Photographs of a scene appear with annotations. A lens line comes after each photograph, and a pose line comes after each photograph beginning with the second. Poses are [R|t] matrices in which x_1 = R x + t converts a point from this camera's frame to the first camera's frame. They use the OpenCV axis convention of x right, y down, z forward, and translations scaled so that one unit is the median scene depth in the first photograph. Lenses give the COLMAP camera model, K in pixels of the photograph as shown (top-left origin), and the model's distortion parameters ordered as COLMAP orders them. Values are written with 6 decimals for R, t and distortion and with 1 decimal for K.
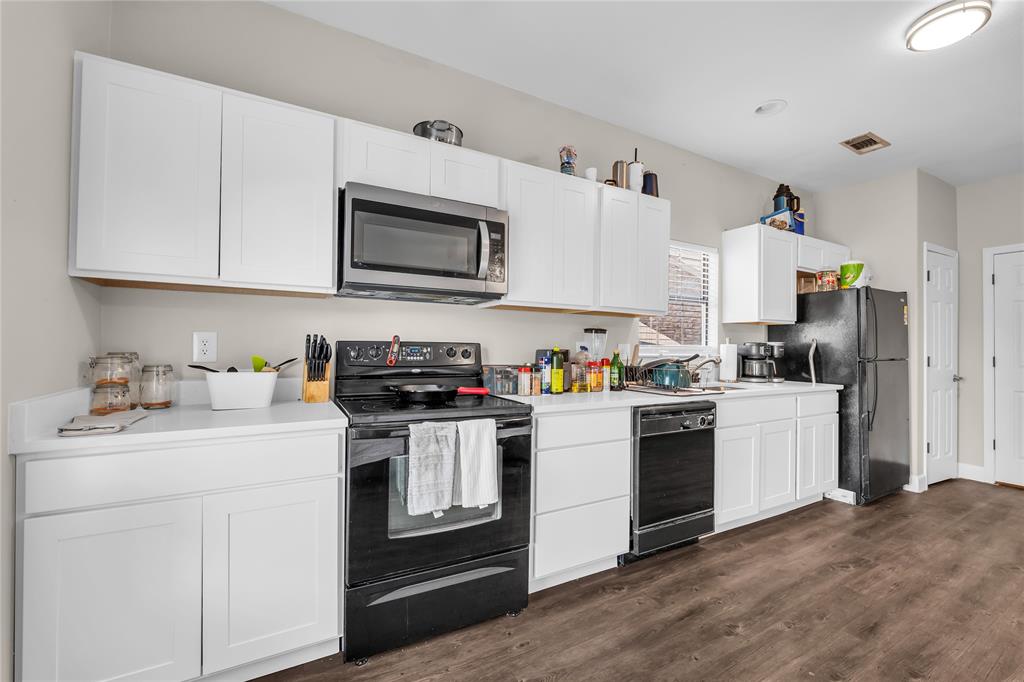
lens RADIAL K [[426.4, 0, 509.6], [0, 426.4, 342.0], [0, 0, 1]] dist [-0.003567, -0.000361]
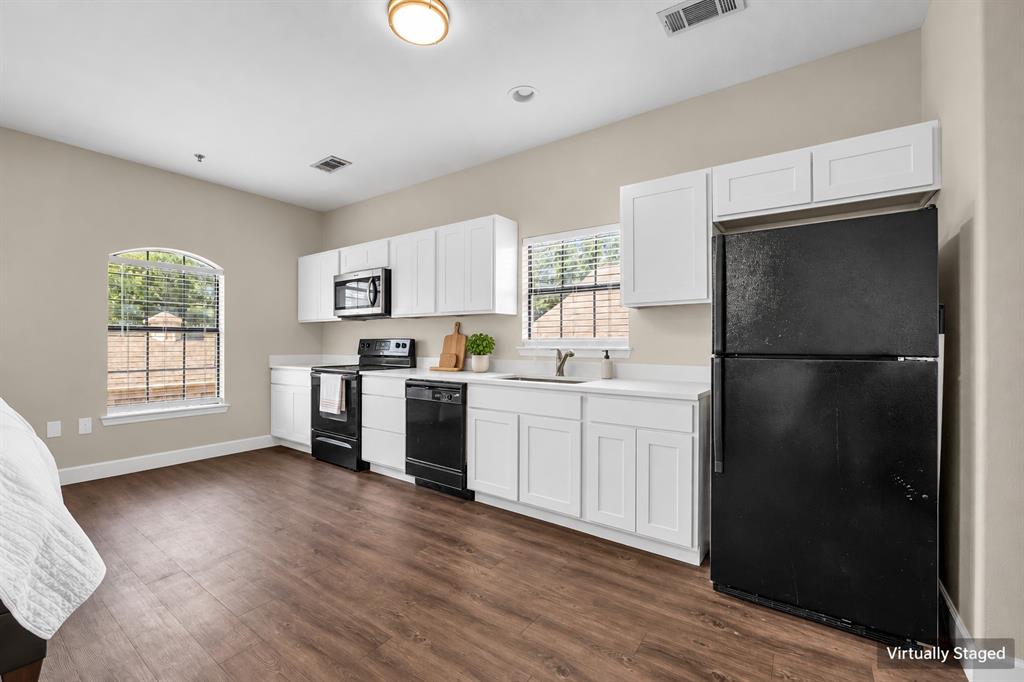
lens RADIAL K [[410.4, 0, 502.0], [0, 410.4, 342.9], [0, 0, 1]] dist [-0.001686, 0.000890]
pose [[0.431062, -0.006178, -0.902301, 1.726509], [0.009774, 0.999950, -0.002177, 0.024995], [0.902269, -0.007881, 0.431101, 0.642709]]
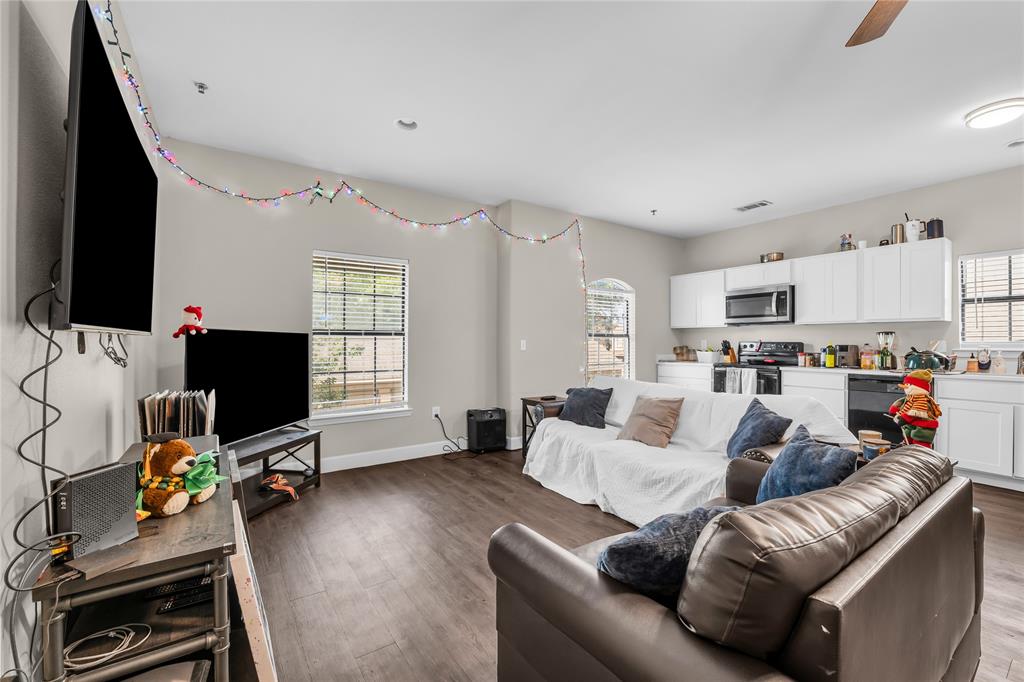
lens RADIAL K [[426.4, 0, 521.6], [0, 426.4, 340.5], [0, 0, 1]] dist [-0.003567, -0.000361]
pose [[0.141517, -0.015514, -0.989814, 1.945215], [0.009058, 0.999856, -0.014376, 0.012588], [0.989894, -0.006931, 0.141637, -0.718723]]
